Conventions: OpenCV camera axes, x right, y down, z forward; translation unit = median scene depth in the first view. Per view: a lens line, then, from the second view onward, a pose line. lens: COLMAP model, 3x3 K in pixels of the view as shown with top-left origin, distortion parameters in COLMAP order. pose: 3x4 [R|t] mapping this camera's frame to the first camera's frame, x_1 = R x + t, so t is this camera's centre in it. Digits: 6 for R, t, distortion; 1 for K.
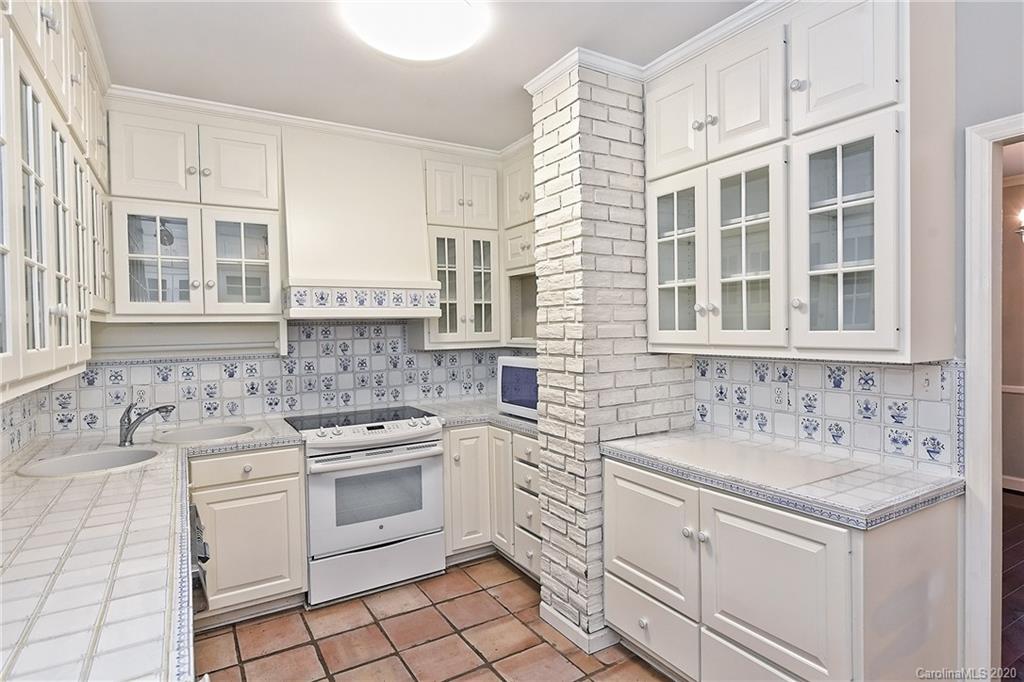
lens RADIAL K [[543.3, 0, 515.2], [0, 543.3, 337.2], [0, 0, 1]] dist [0.004740, -0.004191]
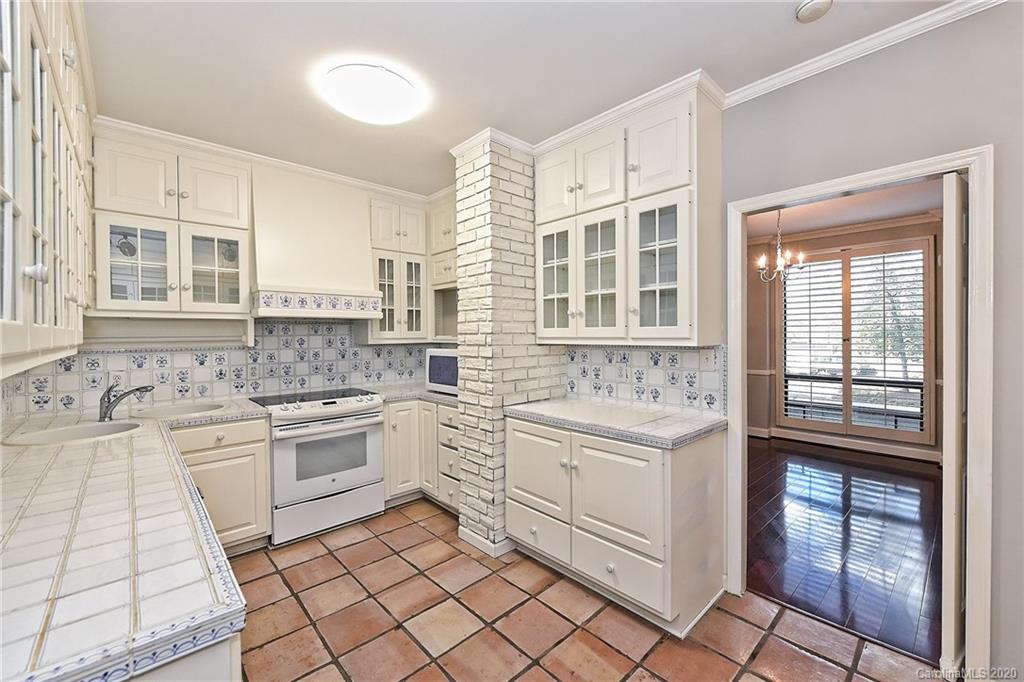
lens RADIAL K [[411.7, 0, 515.7], [0, 411.7, 337.9], [0, 0, 1]] dist [-0.002337, -0.000345]
pose [[0.978802, 0.007536, 0.204669, -0.030319], [-0.005030, 0.999906, -0.012760, 0.026005], [-0.204746, 0.011460, 0.978748, -0.051125]]
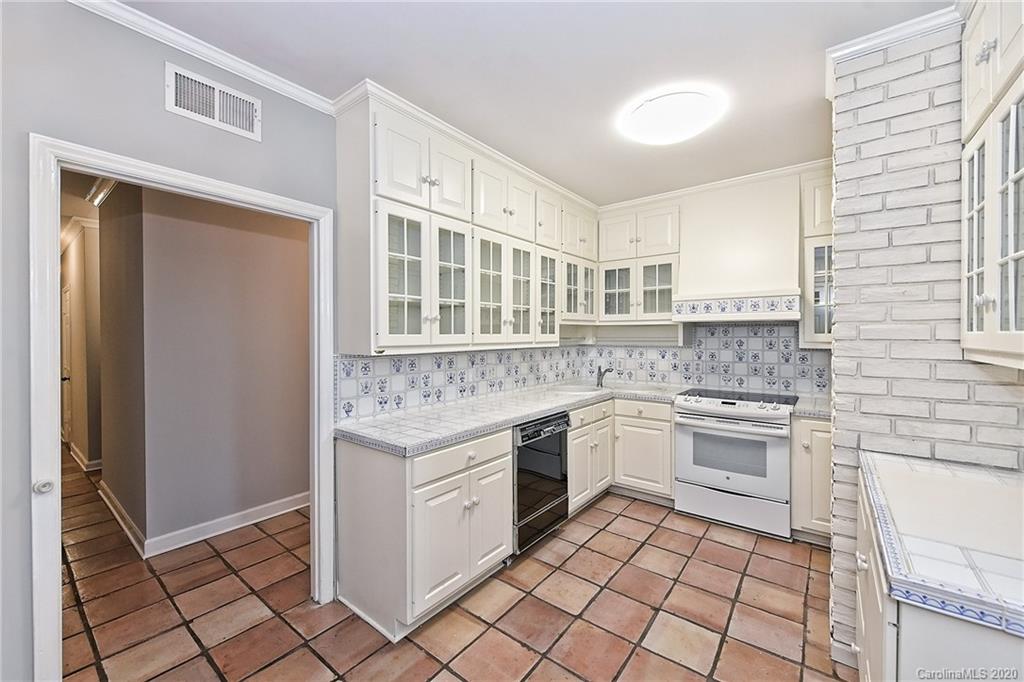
lens RADIAL K [[401.9, 0, 516.6], [0, 401.9, 338.1], [0, 0, 1]] dist [0.001575, -0.002079]
pose [[0.360924, 0.024873, -0.932263, 0.542933], [-0.023186, 0.999575, 0.017692, 0.001342], [0.932307, 0.015230, 0.361347, 0.179622]]
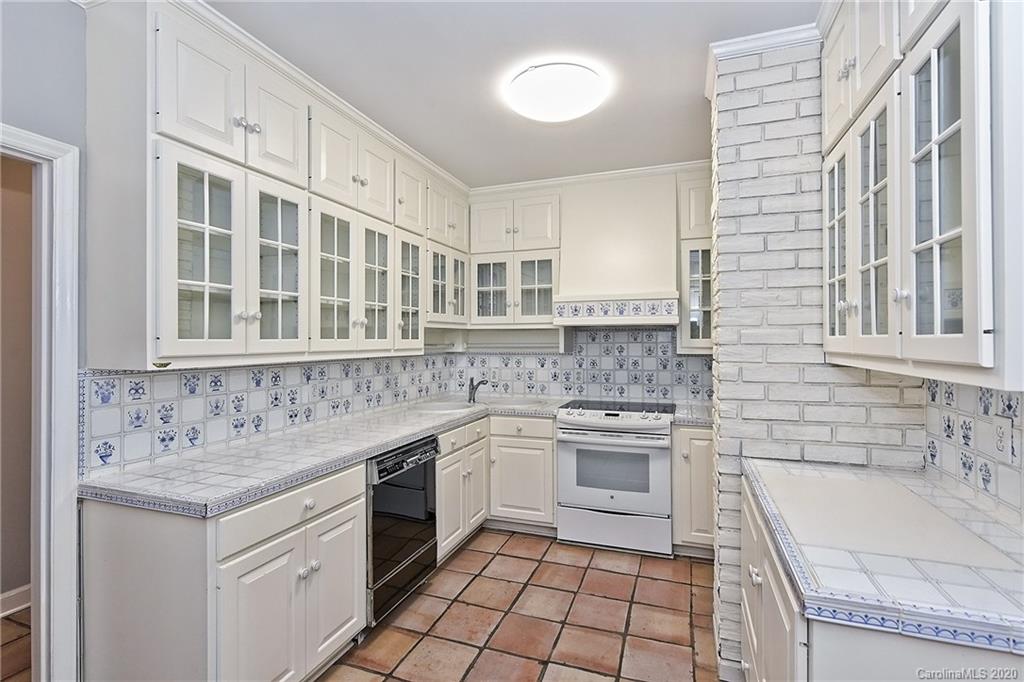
lens RADIAL K [[474.4, 0, 515.6], [0, 474.4, 338.9], [0, 0, 1]] dist [0.003013, -0.003242]
pose [[0.631096, 0.012901, -0.775598, 0.495777], [-0.023790, 0.999713, -0.002729, 0.004572], [0.775340, 0.020174, 0.631222, 0.180197]]
